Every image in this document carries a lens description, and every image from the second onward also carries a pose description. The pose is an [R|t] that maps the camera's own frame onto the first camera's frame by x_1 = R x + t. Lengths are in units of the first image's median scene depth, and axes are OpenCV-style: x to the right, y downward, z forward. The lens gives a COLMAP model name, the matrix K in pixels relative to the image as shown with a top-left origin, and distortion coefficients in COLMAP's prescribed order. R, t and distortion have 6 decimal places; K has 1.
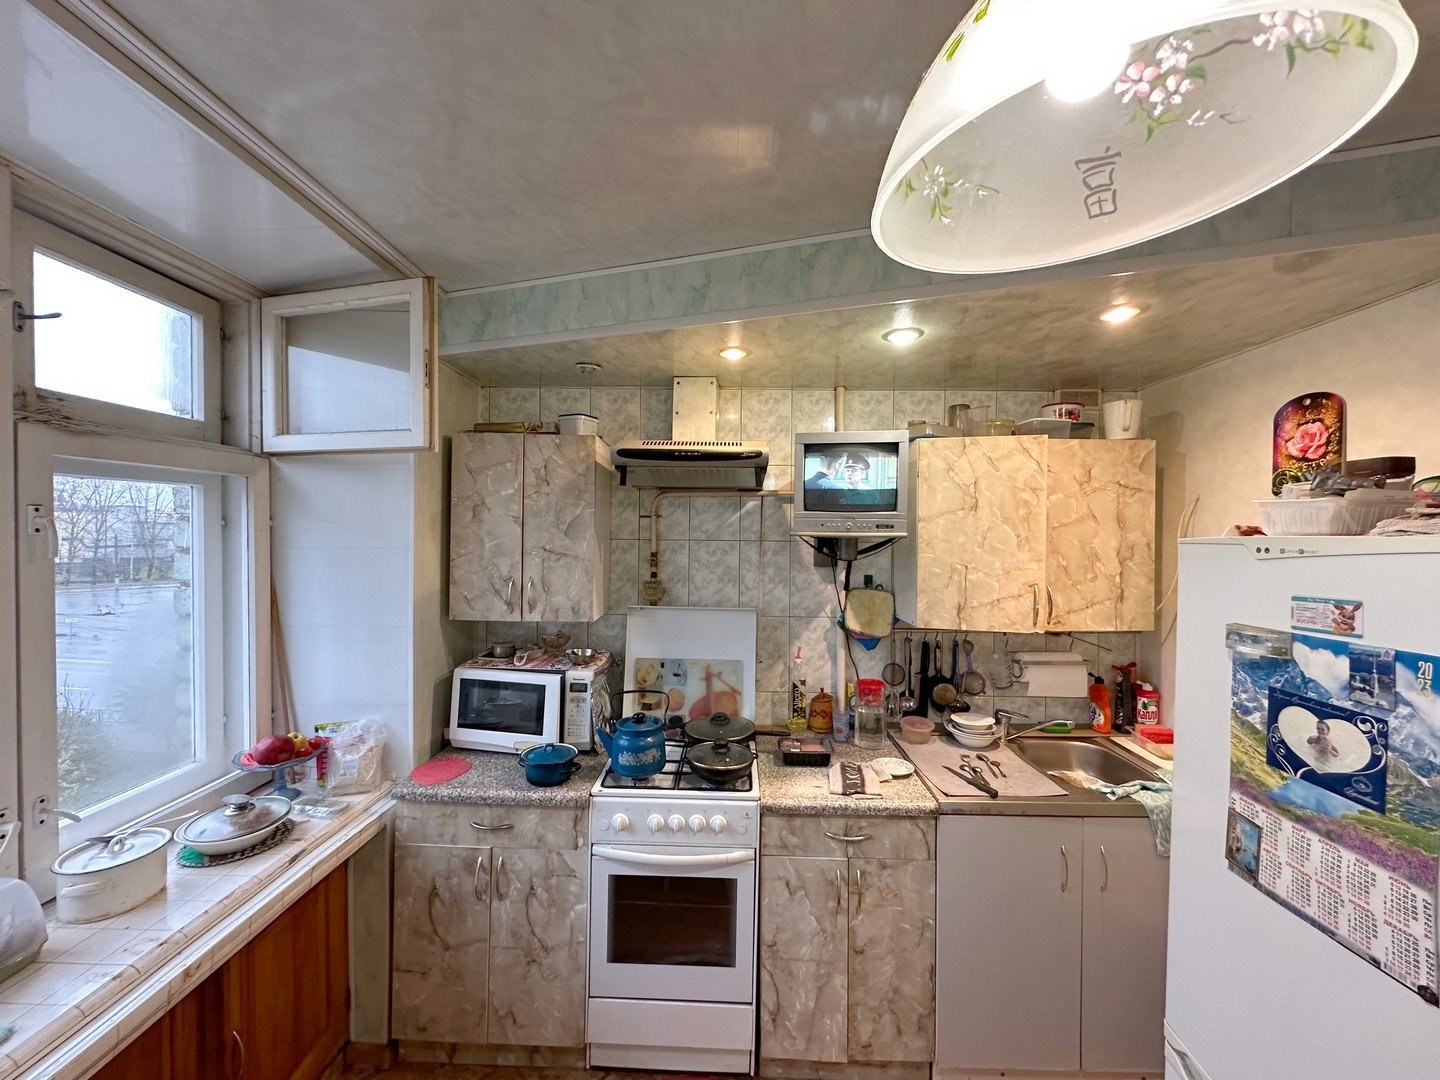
lens RADIAL K [[574.0, 0, 722.6], [0, 574.0, 539.1], [0, 0, 1]] dist [-0.001409, 0.000022]
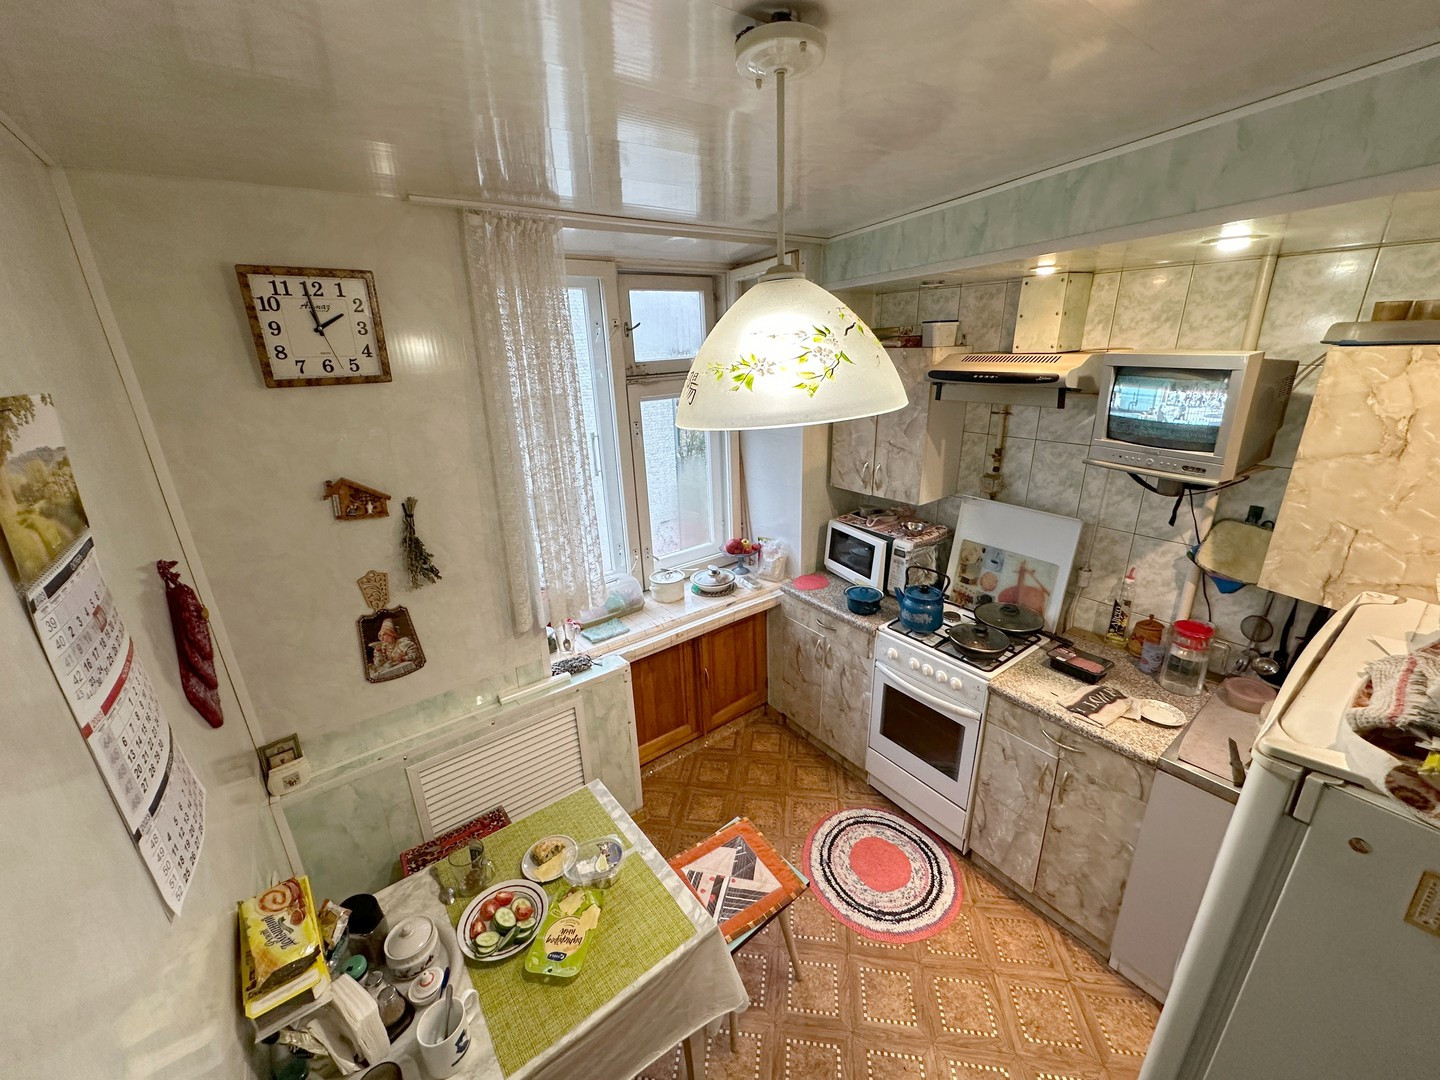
lens RADIAL K [[574.0, 0, 717.9], [0, 574.0, 540.4], [0, 0, 1]] dist [-0.001409, 0.000022]
pose [[0.613817, 0.233139, -0.754238, 0.507323], [0.028918, 0.948117, 0.316602, -0.209607], [0.788919, -0.216147, 0.575228, -0.082909]]
